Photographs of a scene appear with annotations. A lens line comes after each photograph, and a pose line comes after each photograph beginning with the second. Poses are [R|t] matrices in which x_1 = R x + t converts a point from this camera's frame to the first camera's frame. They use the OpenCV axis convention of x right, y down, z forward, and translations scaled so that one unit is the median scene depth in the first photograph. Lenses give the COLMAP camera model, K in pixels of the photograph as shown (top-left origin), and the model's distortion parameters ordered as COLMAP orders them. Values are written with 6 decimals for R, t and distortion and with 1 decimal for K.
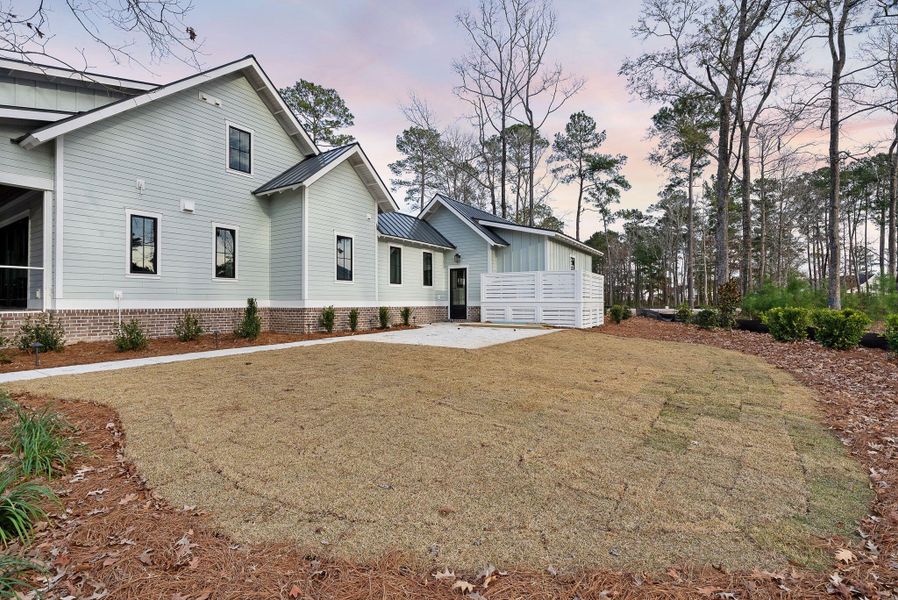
lens RADIAL K [[413.2, 0, 446.3], [0, 413.2, 297.9], [0, 0, 1]] dist [-0.003681, -0.001633]
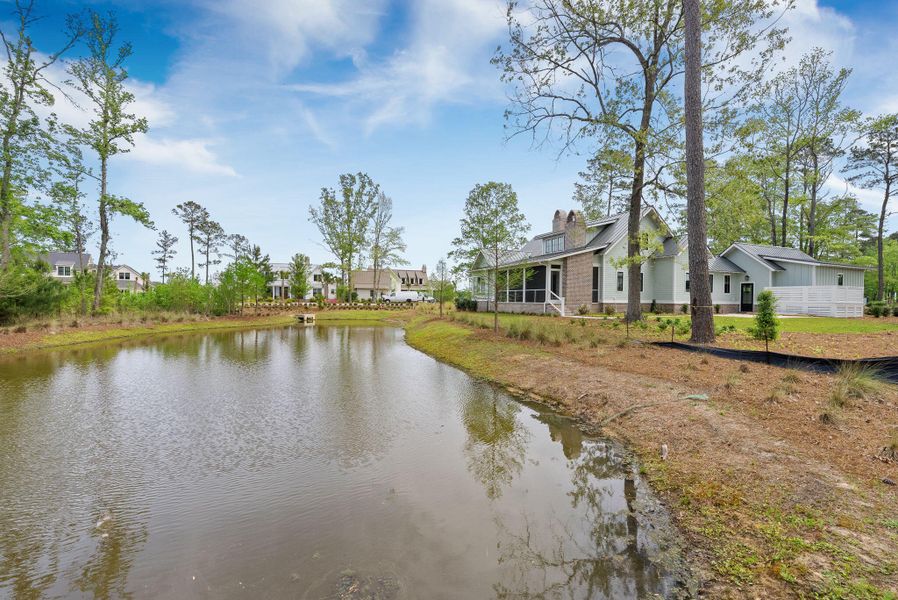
lens RADIAL K [[358.5, 0, 454.6], [0, 358.5, 300.2], [0, 0, 1]] dist [0.004302, 0.000171]
pose [[0.822068, 0.016165, -0.569160, -0.124501], [-0.006291, 0.999794, 0.019309, -0.019211], [0.569354, -0.012293, 0.822000, -1.000962]]
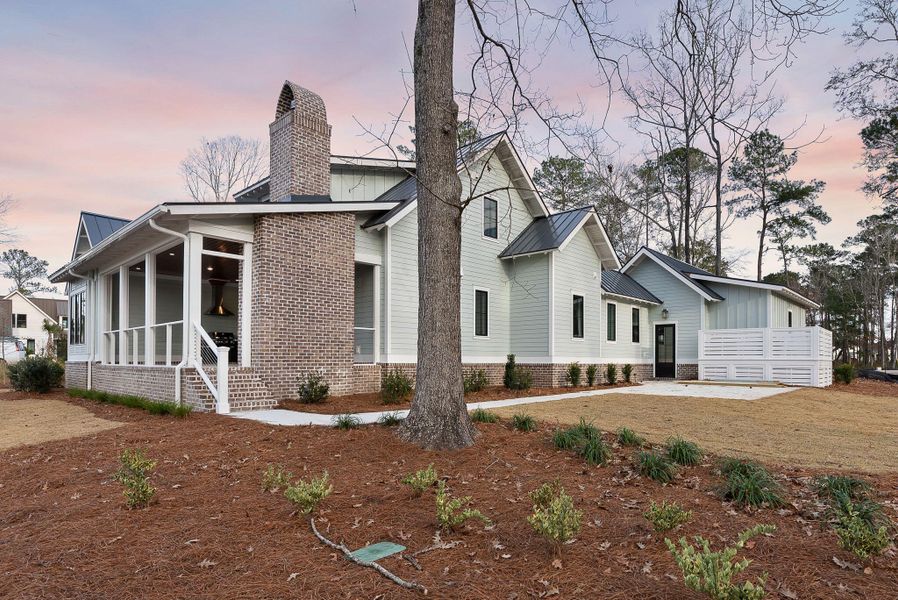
lens RADIAL K [[501.2, 0, 486.9], [0, 501.2, 359.2], [0, 0, 1]] dist [-0.008033, 0.002591]
pose [[0.989290, 0.006556, -0.145814, -0.204775], [-0.005188, 0.999939, 0.009758, 0.000366], [0.145869, -0.008897, 0.989264, -0.201128]]
